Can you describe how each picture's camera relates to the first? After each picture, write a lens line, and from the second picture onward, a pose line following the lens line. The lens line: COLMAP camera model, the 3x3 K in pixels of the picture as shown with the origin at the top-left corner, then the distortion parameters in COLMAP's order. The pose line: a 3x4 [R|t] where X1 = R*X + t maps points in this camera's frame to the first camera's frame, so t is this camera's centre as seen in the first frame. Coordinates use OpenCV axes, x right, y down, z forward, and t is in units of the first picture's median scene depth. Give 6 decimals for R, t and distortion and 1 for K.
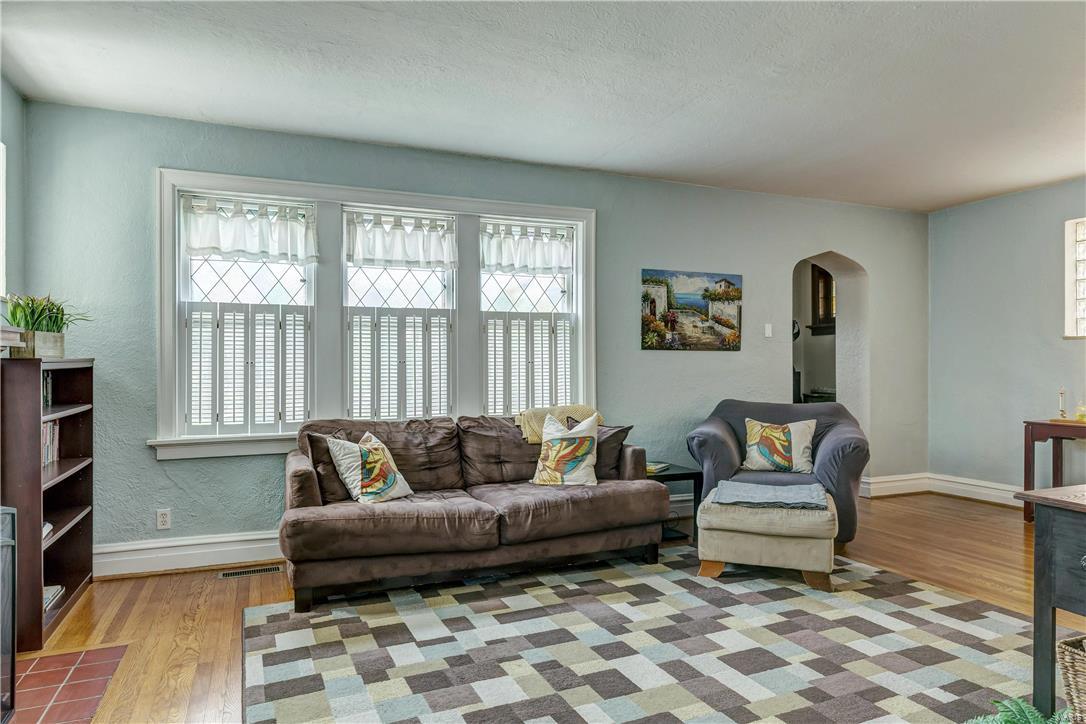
lens RADIAL K [[675.2, 0, 540.4], [0, 675.2, 361.7], [0, 0, 1]] dist [0.016968, 0.002191]
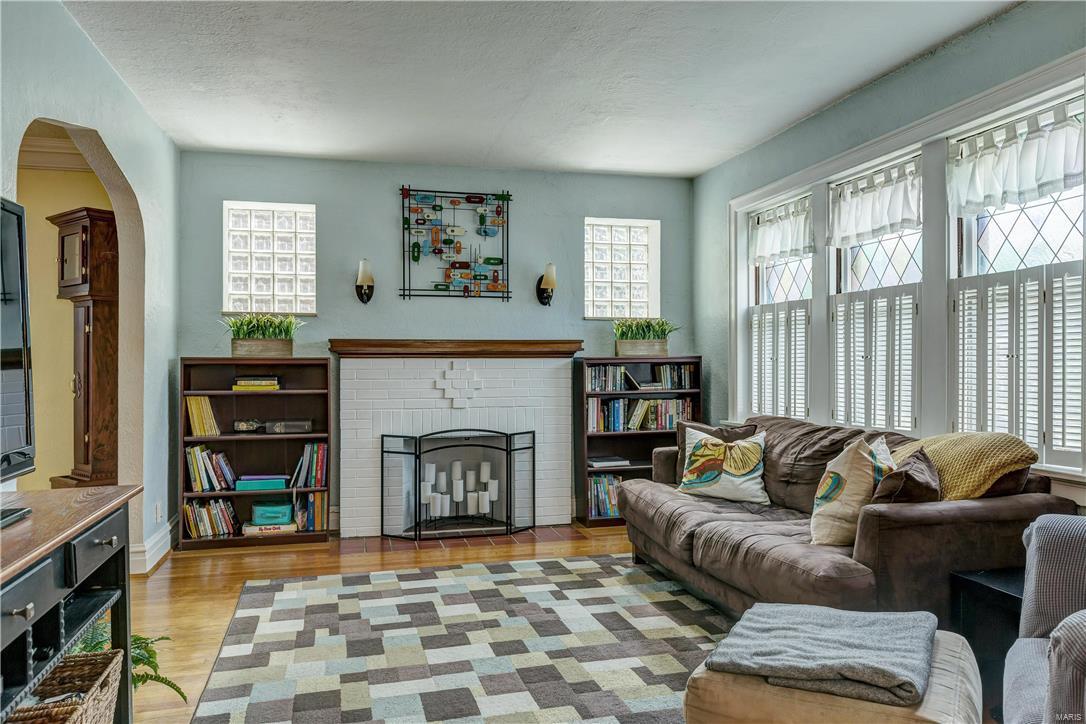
lens RADIAL K [[739.2, 0, 540.4], [0, 739.2, 366.0], [0, 0, 1]] dist [-0.003495, -0.000572]
pose [[-0.128691, 0.003480, -0.991679, 1.038749], [0.001922, 0.999993, 0.003260, 0.010816], [0.991683, -0.001486, -0.128696, 1.052562]]
